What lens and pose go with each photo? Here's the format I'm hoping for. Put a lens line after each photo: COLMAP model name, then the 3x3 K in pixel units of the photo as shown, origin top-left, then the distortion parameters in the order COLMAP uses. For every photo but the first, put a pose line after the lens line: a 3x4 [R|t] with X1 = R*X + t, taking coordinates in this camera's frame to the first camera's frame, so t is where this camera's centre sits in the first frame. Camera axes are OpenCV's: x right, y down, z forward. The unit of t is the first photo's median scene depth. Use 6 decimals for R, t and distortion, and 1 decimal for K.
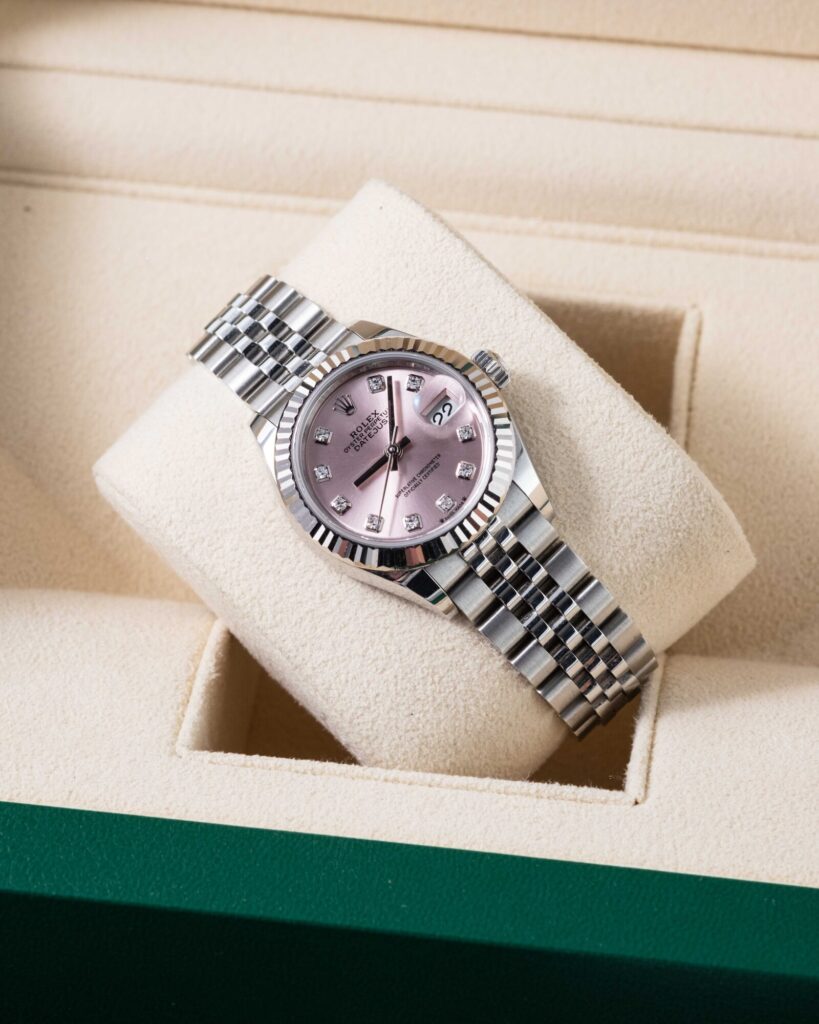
lens RADIAL K [[4318.1, 0, 348.0], [0, 4318.1, 510.7], [0, 0, 1]] dist [0.182488, 0.827402]
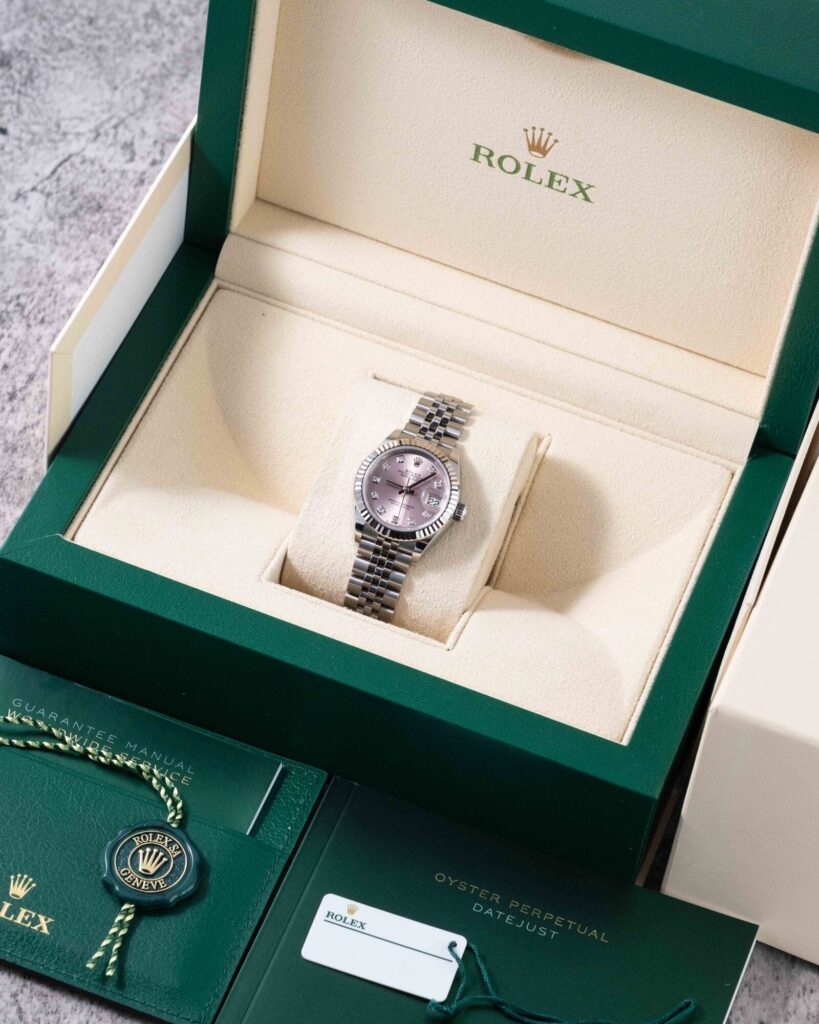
lens RADIAL K [[4247.5, 0, 409.5], [0, 4247.5, 512.0], [0, 0, 1]] dist [0.315808, -3.217780]
pose [[0.969297, 0.240454, -0.051432, 0.143679], [-0.237288, 0.969535, 0.060790, -0.134469], [0.064482, -0.046719, 0.996825, -1.235739]]
